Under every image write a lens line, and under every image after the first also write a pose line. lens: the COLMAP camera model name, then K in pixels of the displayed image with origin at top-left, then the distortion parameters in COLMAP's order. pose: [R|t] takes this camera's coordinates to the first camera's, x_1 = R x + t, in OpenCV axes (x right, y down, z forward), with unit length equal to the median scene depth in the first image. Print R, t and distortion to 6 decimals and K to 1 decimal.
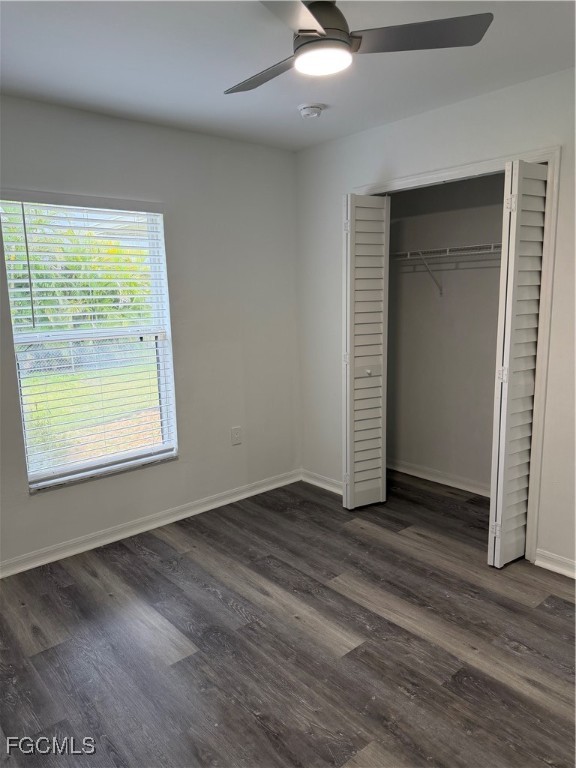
lens RADIAL K [[547.7, 0, 290.4], [0, 547.7, 381.2], [0, 0, 1]] dist [0.004459, 0.002154]
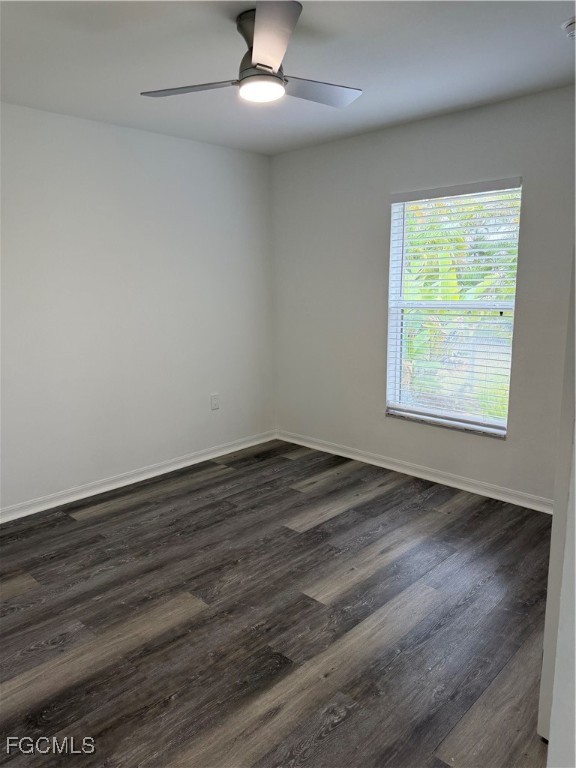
lens RADIAL K [[547.7, 0, 290.4], [0, 547.7, 381.2], [0, 0, 1]] dist [0.004459, 0.002154]
pose [[0.091765, 0.213035, -0.972726, 0.965214], [-0.162764, 0.966919, 0.196409, -0.124277], [0.982389, 0.140301, 0.123403, 0.675341]]
